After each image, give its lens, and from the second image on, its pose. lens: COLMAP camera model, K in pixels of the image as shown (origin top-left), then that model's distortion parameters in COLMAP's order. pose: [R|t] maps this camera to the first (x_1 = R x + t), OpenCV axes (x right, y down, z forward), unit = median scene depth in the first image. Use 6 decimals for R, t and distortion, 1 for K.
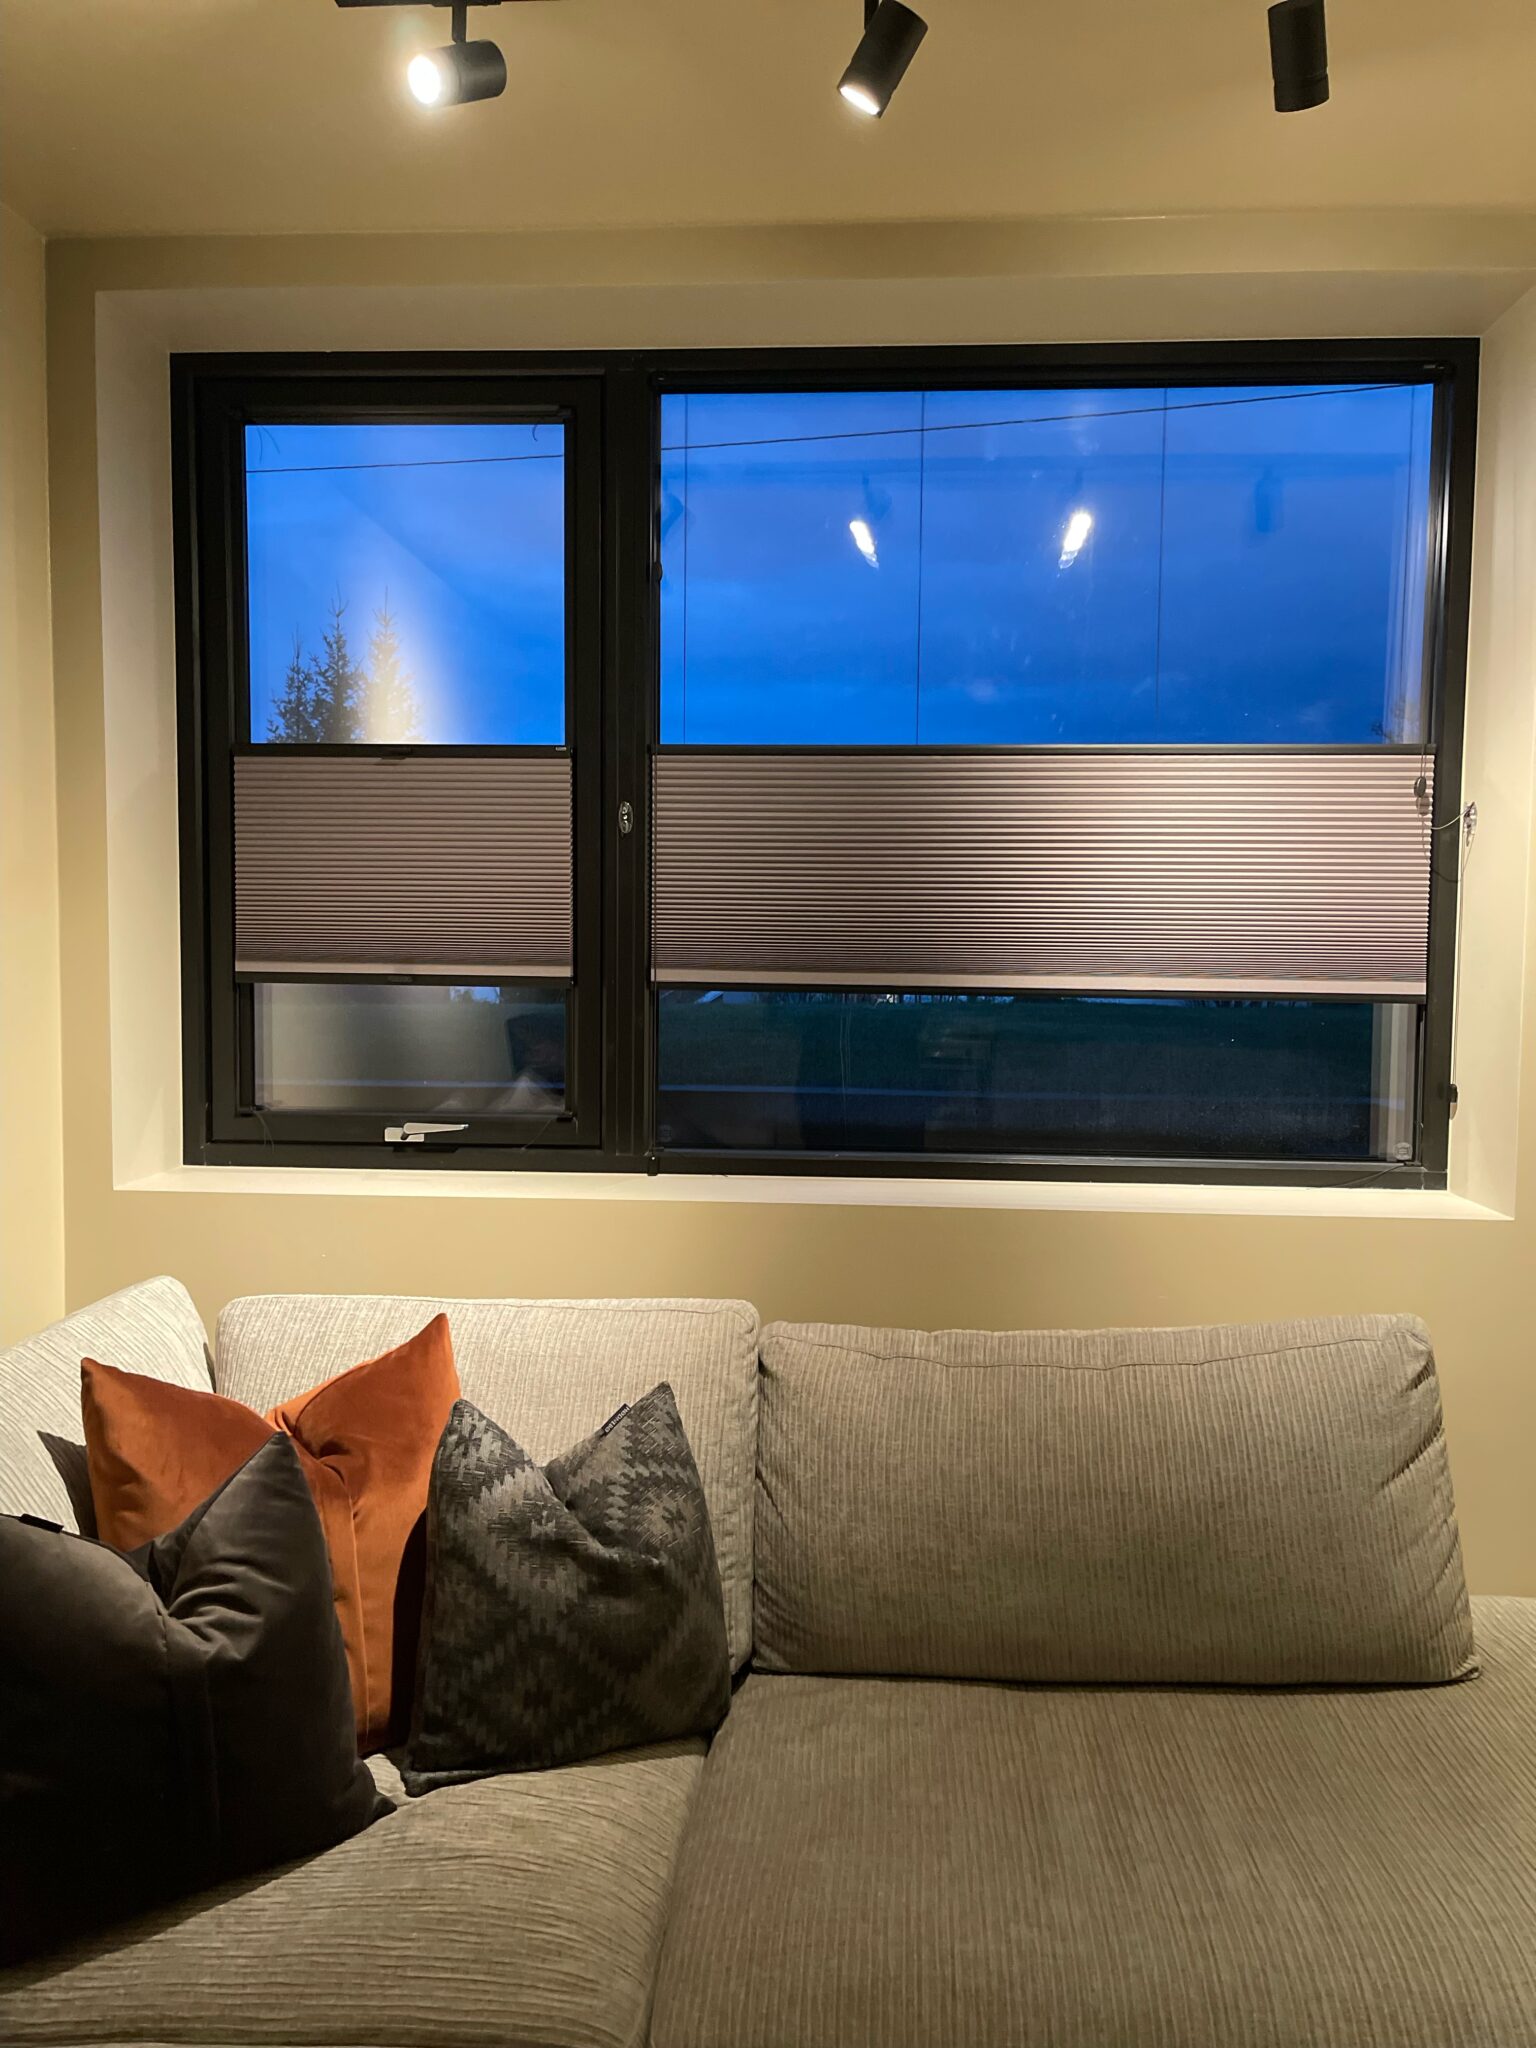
lens RADIAL K [[1530.0, 0, 769.5], [0, 1530.0, 1035.3], [0, 0, 1]] dist [0.090111, -0.117739]
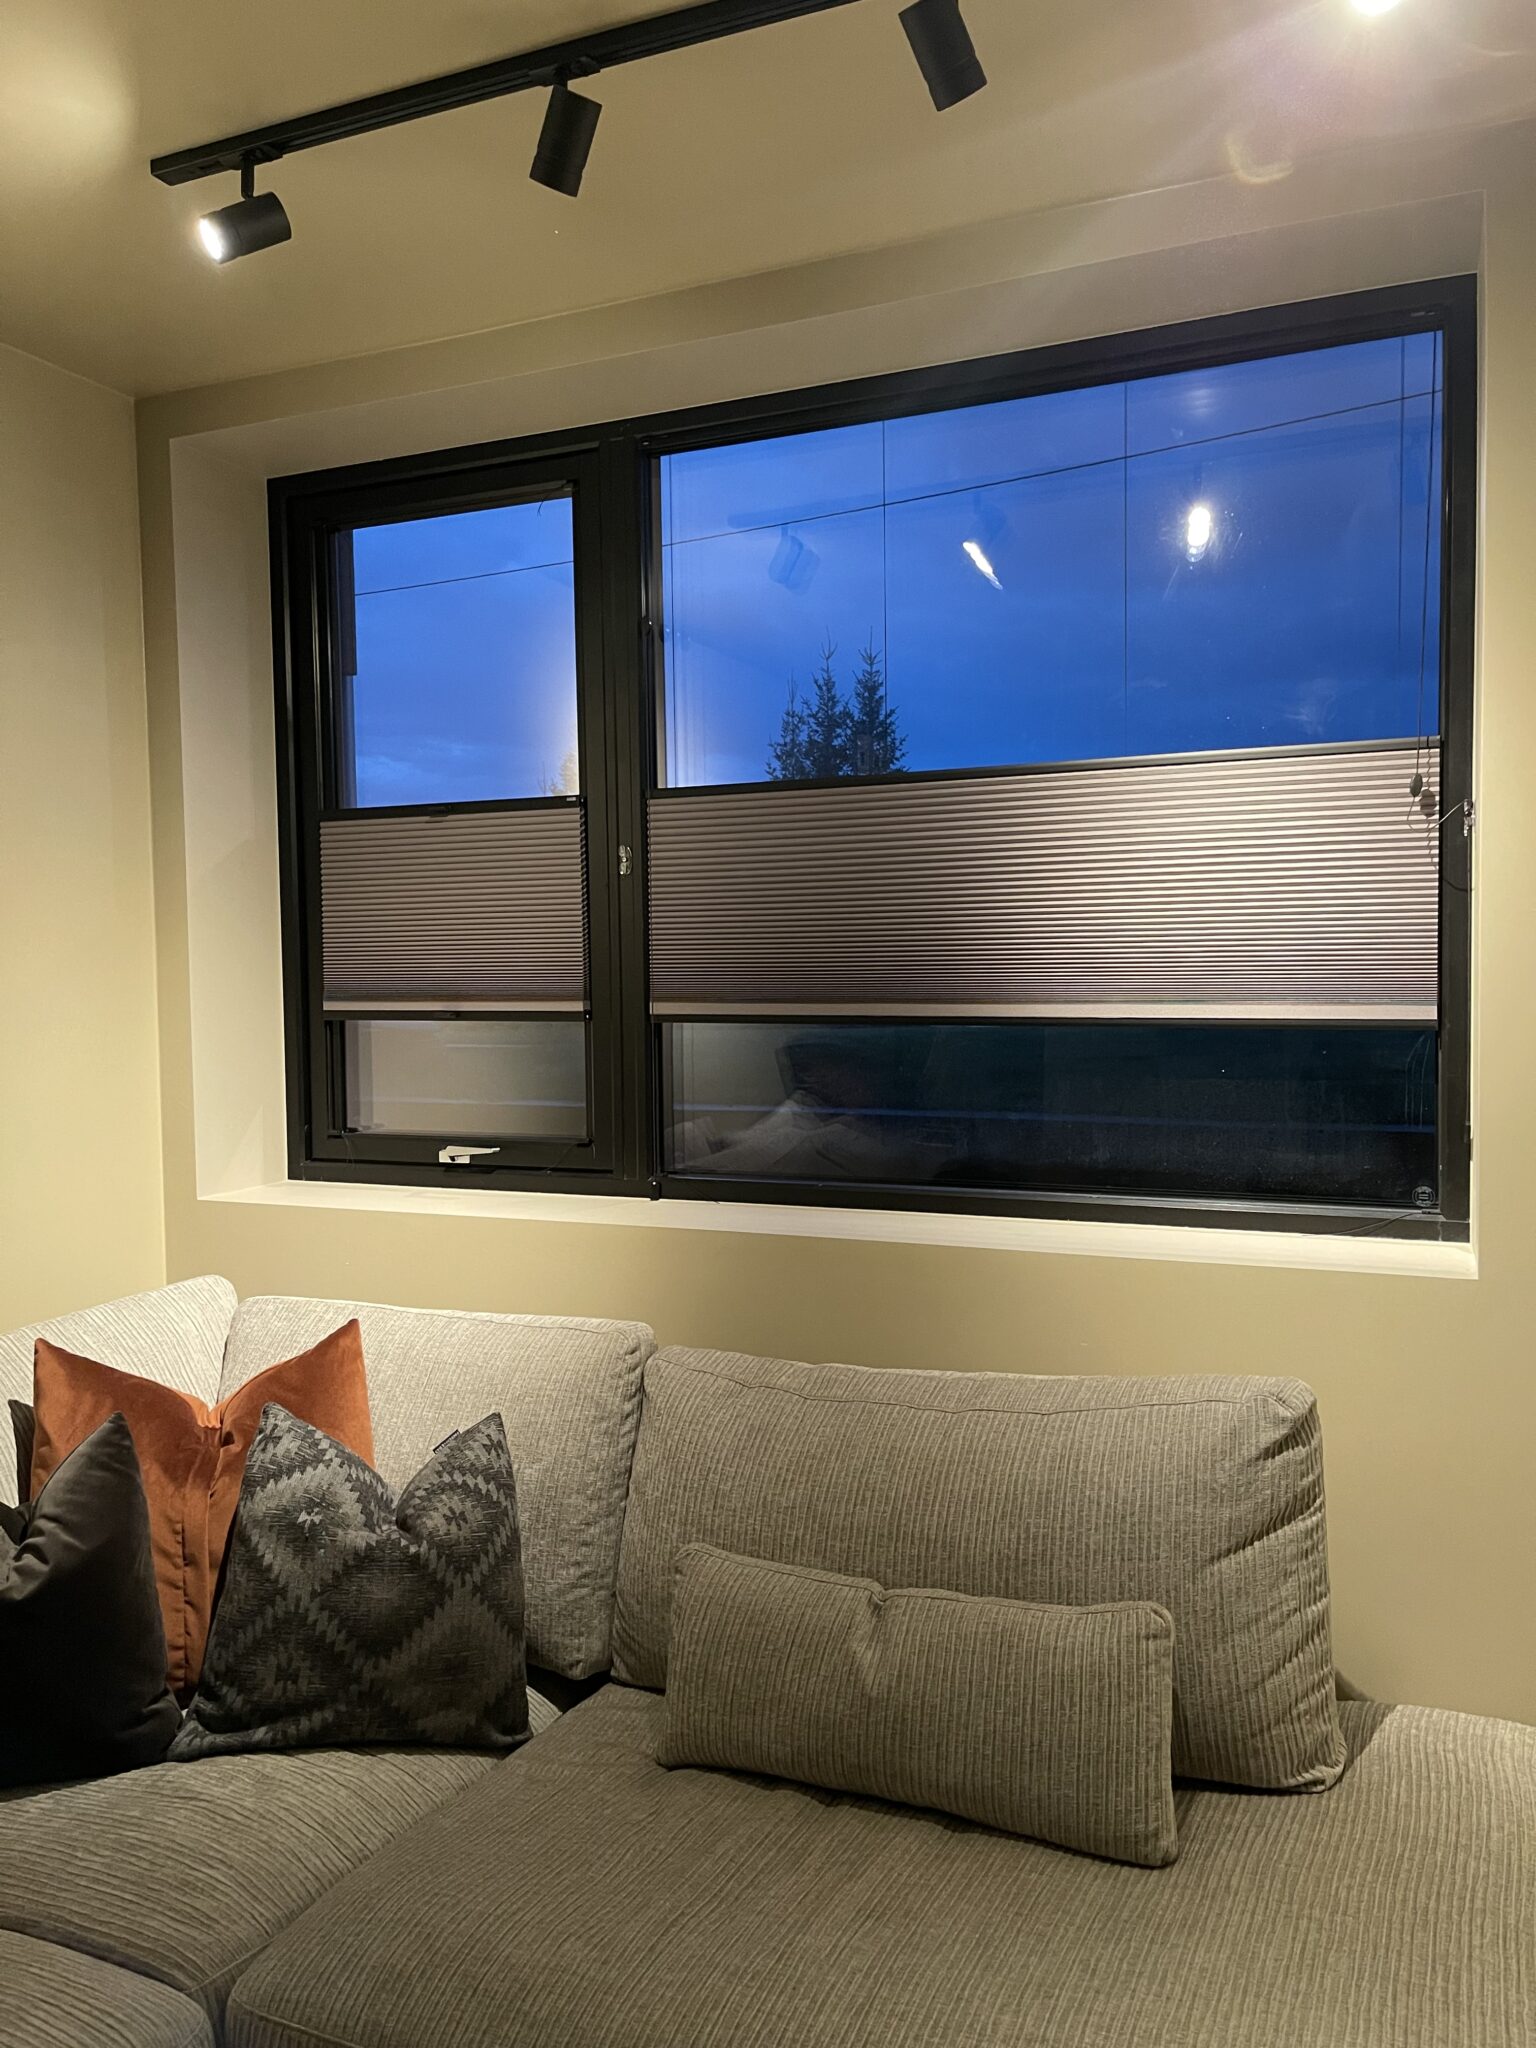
lens RADIAL K [[1527.7, 0, 771.5], [0, 1527.7, 1038.1], [0, 0, 1]] dist [0.108087, -0.146988]
pose [[0.943208, -0.008292, -0.332100, 0.361024], [0.004408, 0.999913, -0.012447, -0.005806], [0.332175, 0.010277, 0.943162, 0.039546]]
